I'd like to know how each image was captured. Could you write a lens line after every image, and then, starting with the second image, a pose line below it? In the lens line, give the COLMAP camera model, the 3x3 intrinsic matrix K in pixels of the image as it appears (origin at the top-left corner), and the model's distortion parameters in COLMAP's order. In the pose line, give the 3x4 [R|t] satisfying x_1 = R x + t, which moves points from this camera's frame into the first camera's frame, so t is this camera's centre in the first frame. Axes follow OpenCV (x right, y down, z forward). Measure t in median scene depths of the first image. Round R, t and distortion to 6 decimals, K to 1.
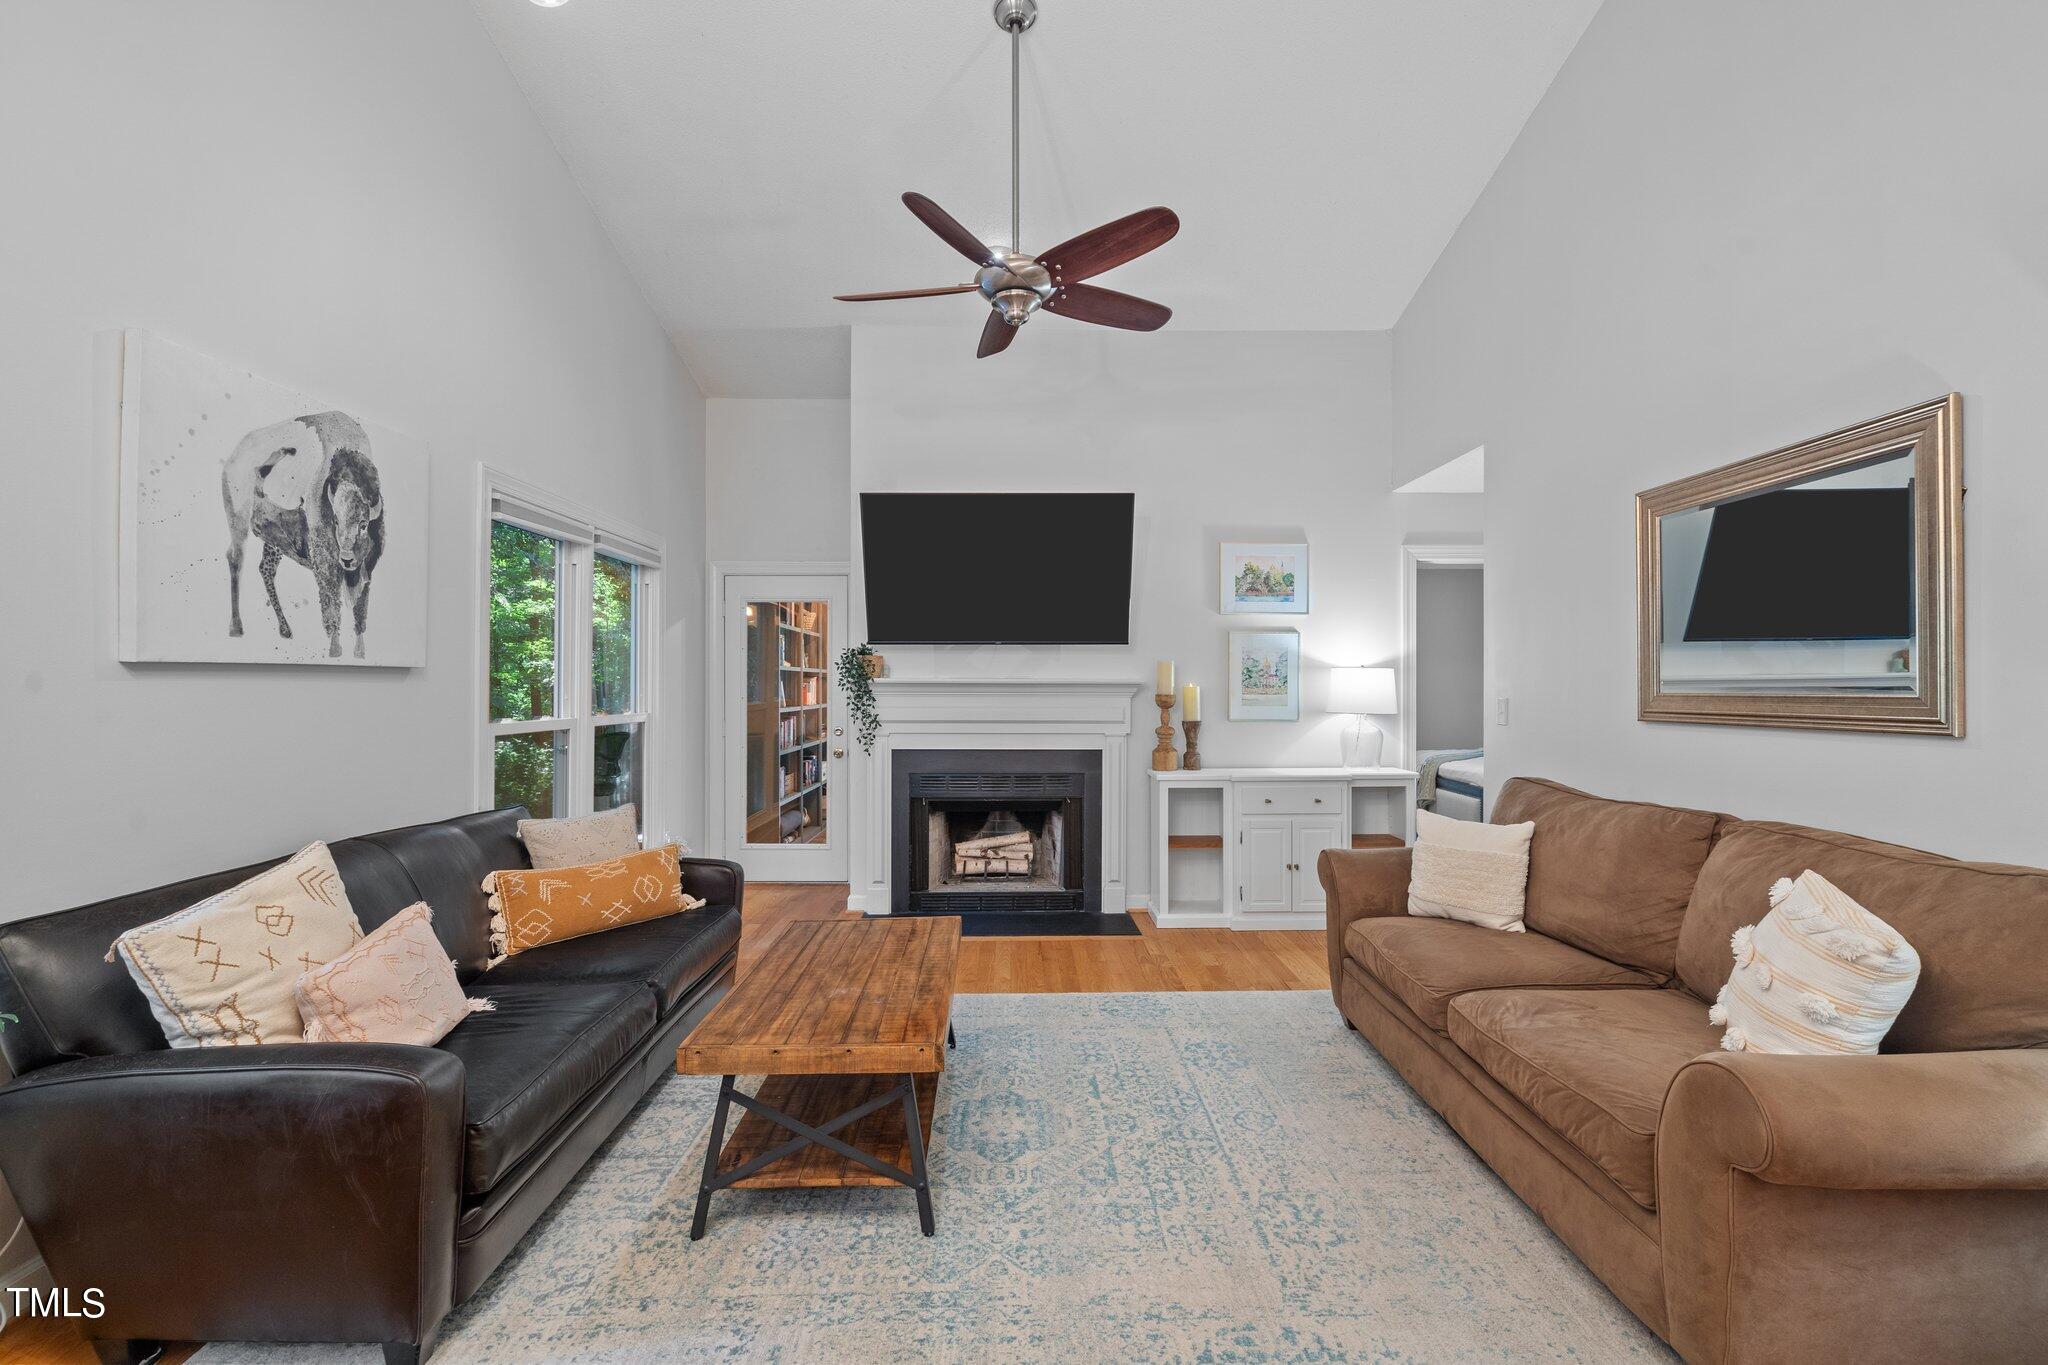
lens RADIAL K [[927.1, 0, 1023.7], [0, 927.1, 684.4], [0, 0, 1]] dist [-0.006011, 0.002084]
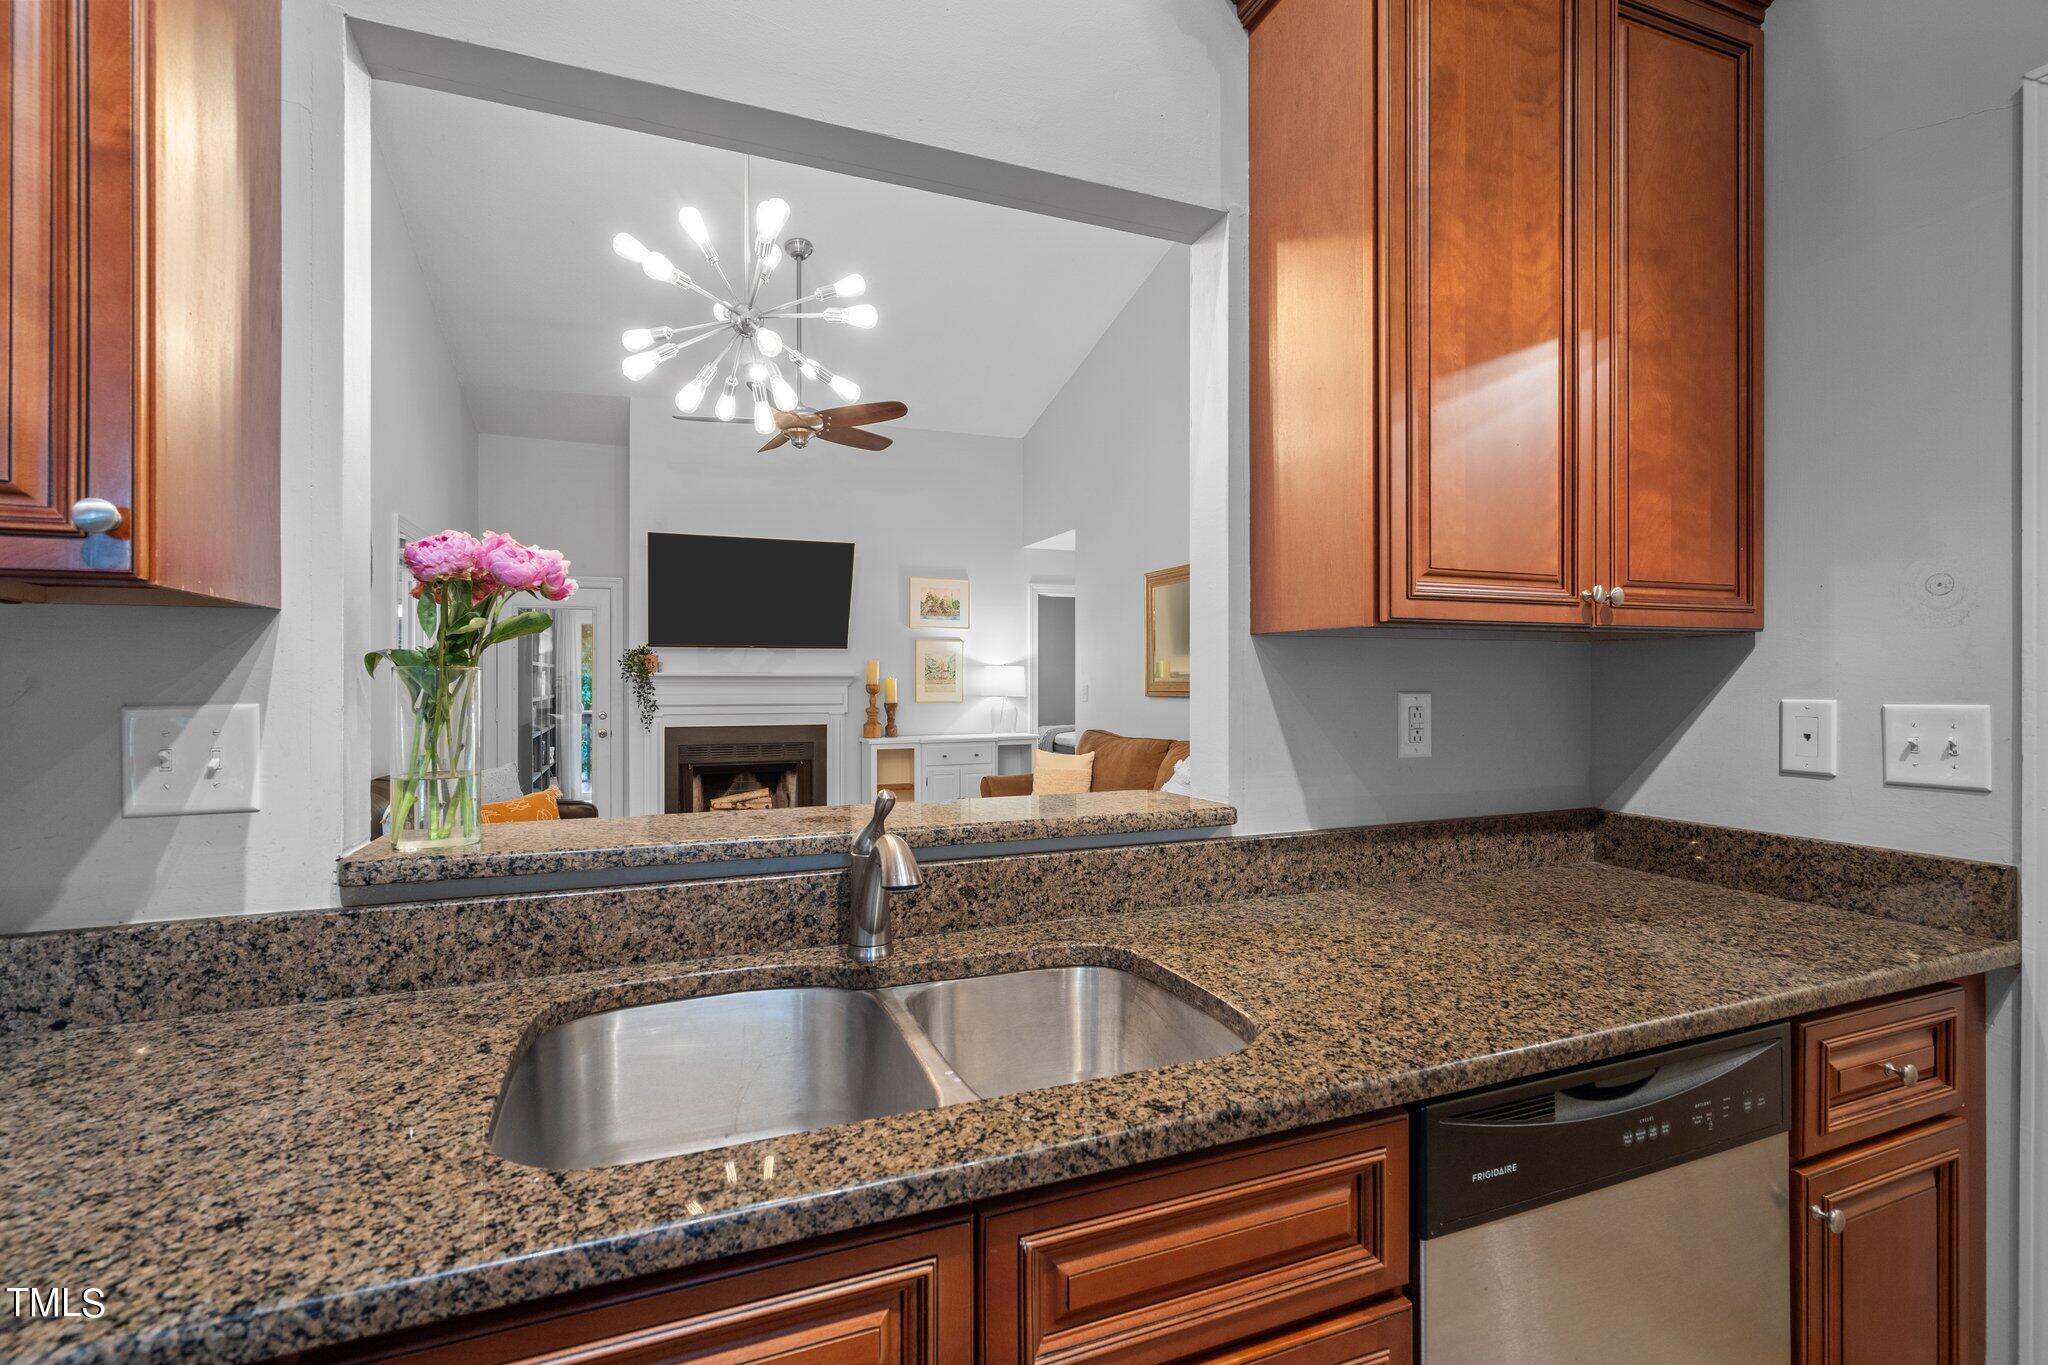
lens RADIAL K [[927.1, 0, 1019.7], [0, 927.1, 681.1], [0, 0, 1]] dist [-0.006011, 0.002084]
pose [[0.930698, -0.002117, 0.365781, -0.210060], [0.001013, 0.999994, 0.003209, 0.002530], [-0.365786, -0.002616, 0.930695, -0.532929]]
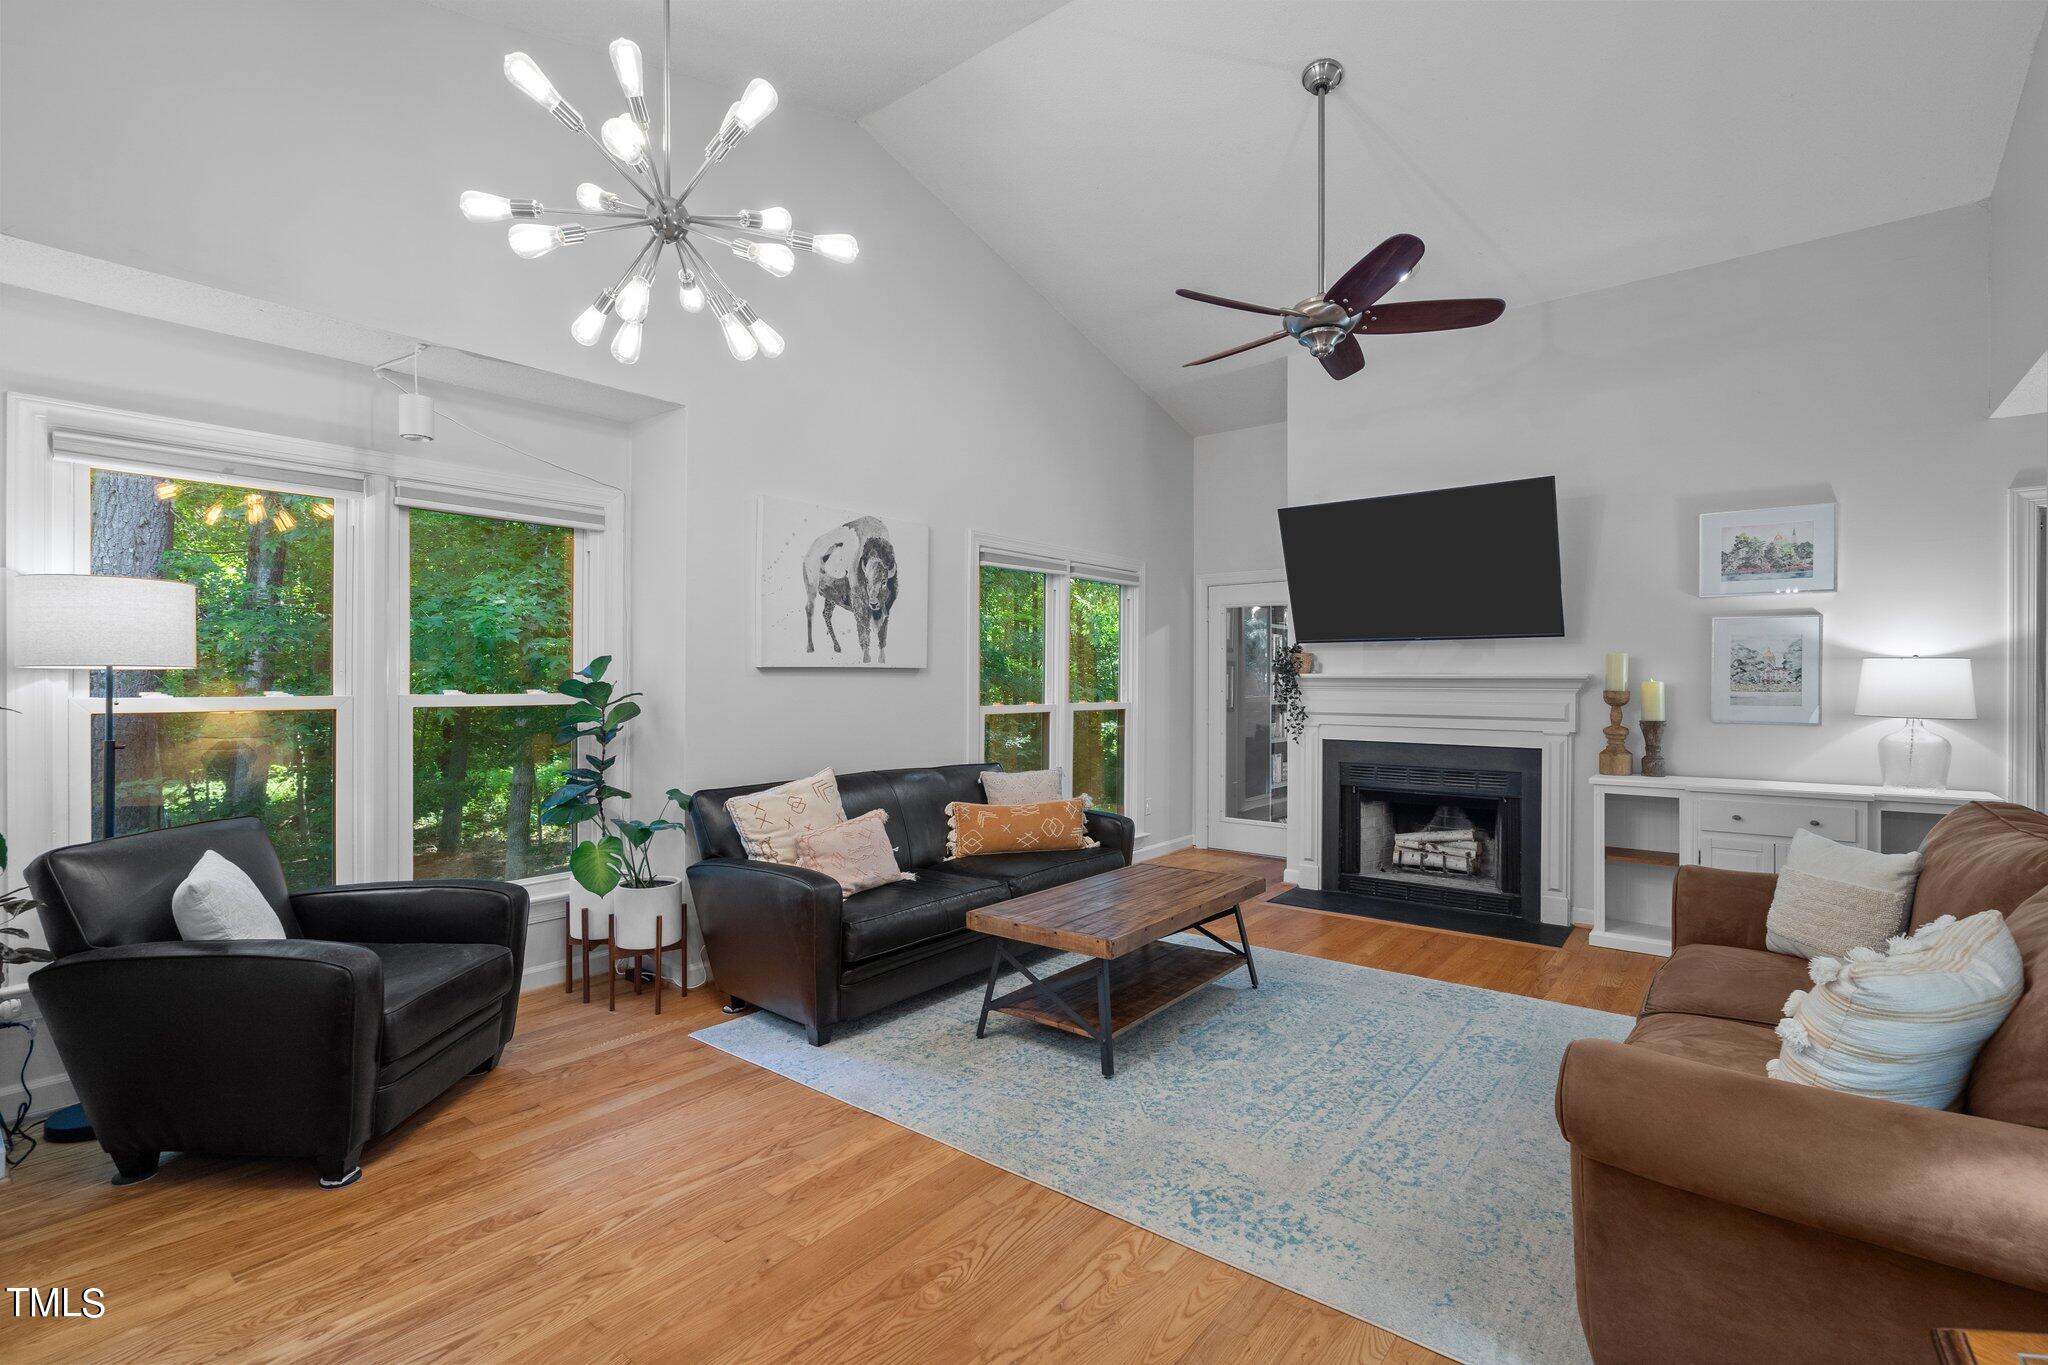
lens RADIAL K [[927.1, 0, 1023.2], [0, 927.1, 682.2], [0, 0, 1]] dist [-0.006011, 0.002084]
pose [[0.770966, 0.001942, -0.636873, 0.380346], [-0.000346, 0.999996, 0.002630, 0.000752], [0.636876, -0.001808, 0.770964, -0.080304]]
